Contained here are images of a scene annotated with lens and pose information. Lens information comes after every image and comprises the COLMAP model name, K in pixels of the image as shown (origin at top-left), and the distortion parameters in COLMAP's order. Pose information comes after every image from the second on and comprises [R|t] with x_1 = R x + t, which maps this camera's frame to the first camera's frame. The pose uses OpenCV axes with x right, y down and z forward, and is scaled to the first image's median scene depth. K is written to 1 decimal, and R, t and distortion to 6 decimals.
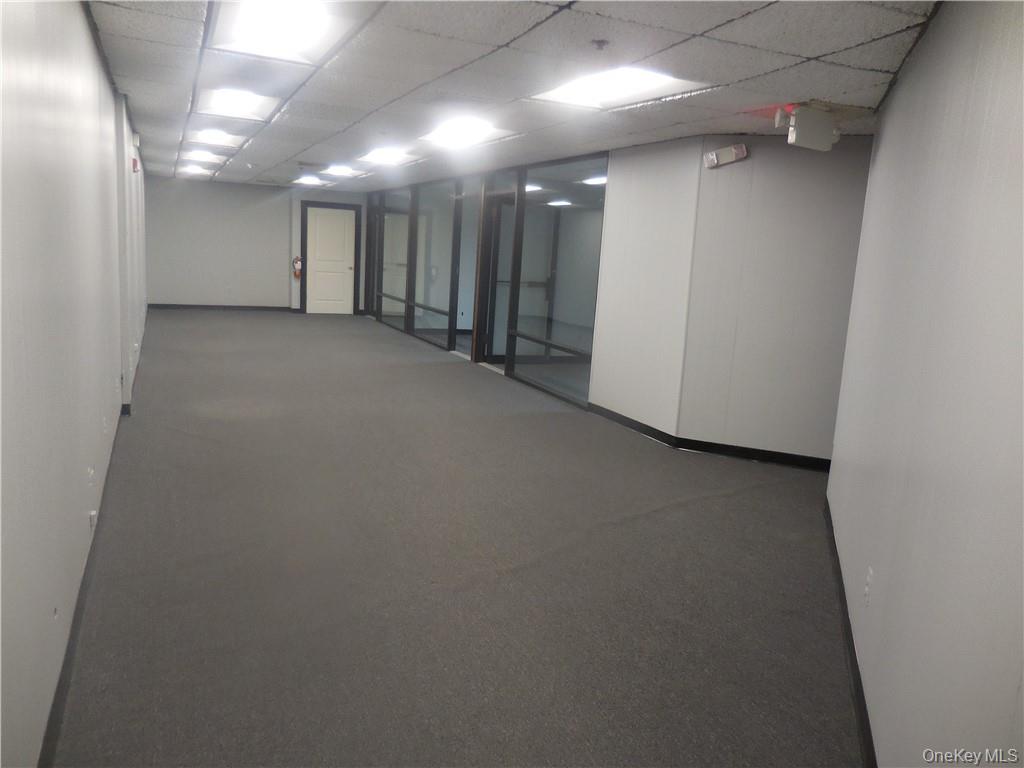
lens RADIAL K [[764.3, 0, 512.0], [0, 764.3, 384.0], [0, 0, 1]] dist [0.008332, 0.001914]
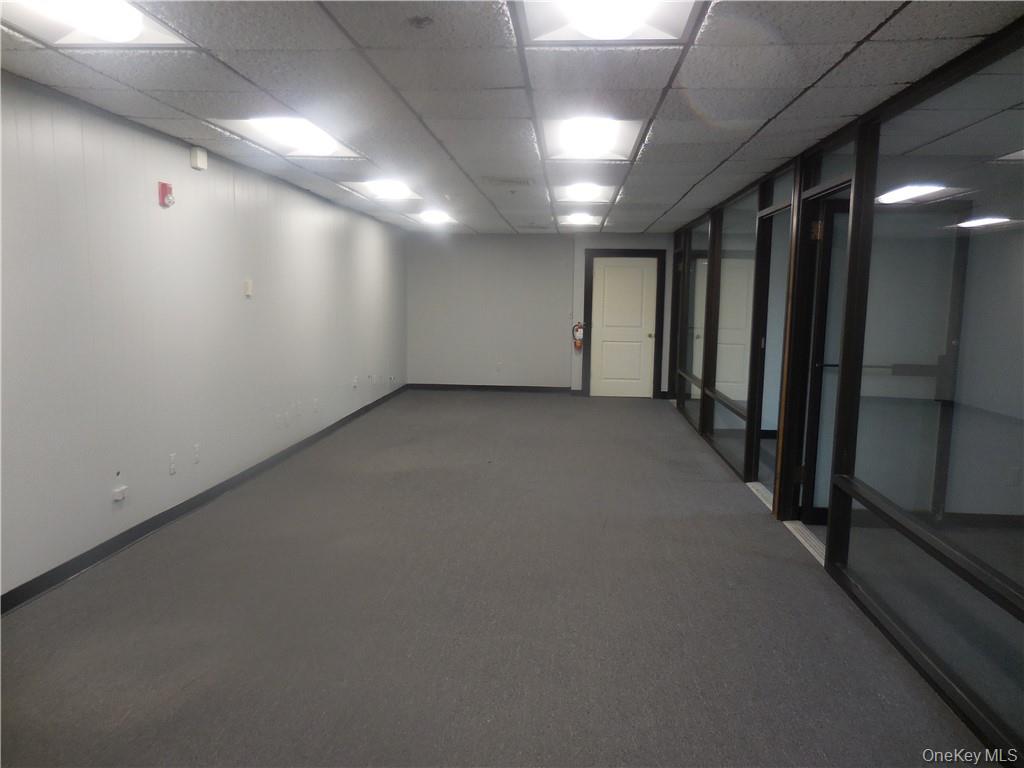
lens RADIAL K [[764.3, 0, 512.0], [0, 764.3, 384.0], [0, 0, 1]] dist [0.008332, 0.001914]
pose [[0.874031, 0.008789, -0.485790, 0.031148], [-0.045626, 0.996903, -0.064054, -0.053283], [0.483722, 0.078150, 0.871725, 0.306963]]
